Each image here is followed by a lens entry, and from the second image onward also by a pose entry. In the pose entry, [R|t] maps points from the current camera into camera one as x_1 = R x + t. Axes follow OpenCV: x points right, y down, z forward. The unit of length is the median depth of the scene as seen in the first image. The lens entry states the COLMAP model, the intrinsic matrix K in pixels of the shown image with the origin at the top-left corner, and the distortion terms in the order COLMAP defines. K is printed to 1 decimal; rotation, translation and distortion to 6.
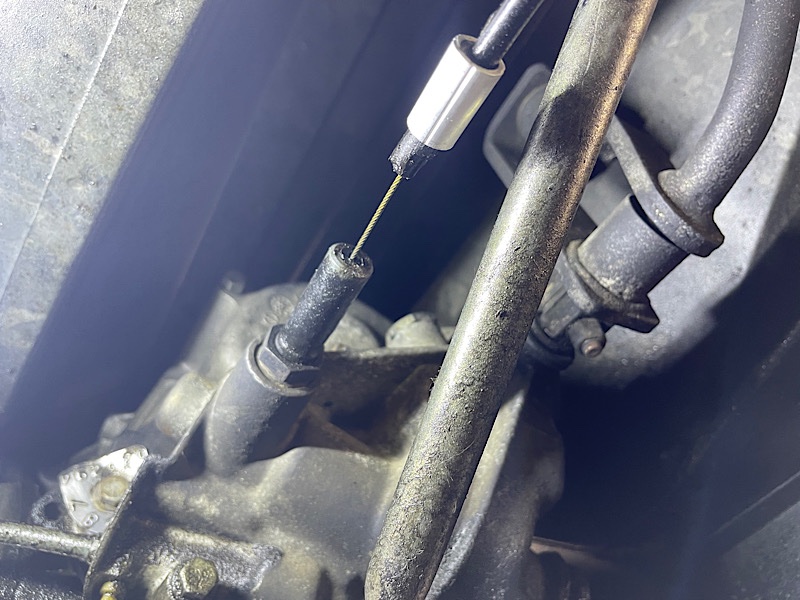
lens RADIAL K [[613.6, 0, 405.3], [0, 613.6, 290.8], [0, 0, 1]] dist [0.049053, -0.074624]
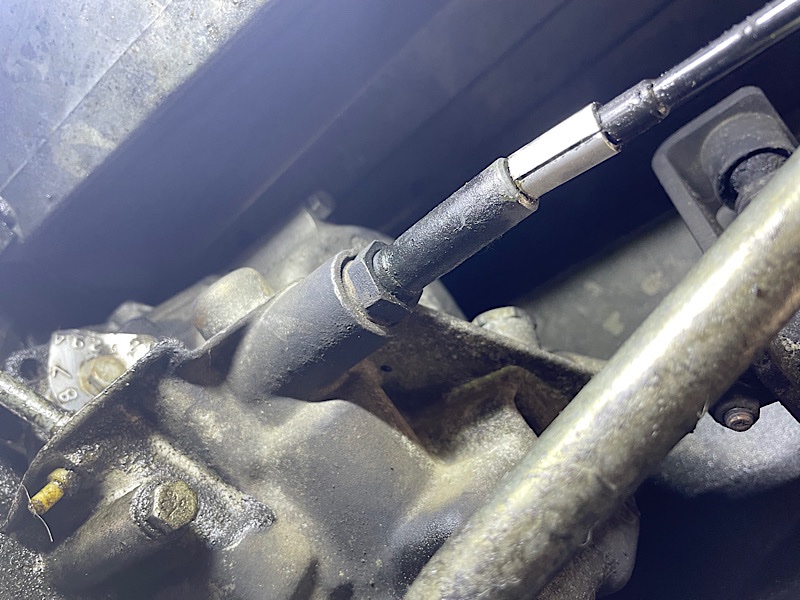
lens RADIAL K [[613.6, 0, 405.3], [0, 613.6, 290.8], [0, 0, 1]] dist [0.049053, -0.074624]
pose [[0.931964, 0.359084, -0.050025, -0.108663], [-0.361497, 0.930882, -0.052721, 0.134947], [0.027637, 0.067218, 0.997355, 0.198892]]
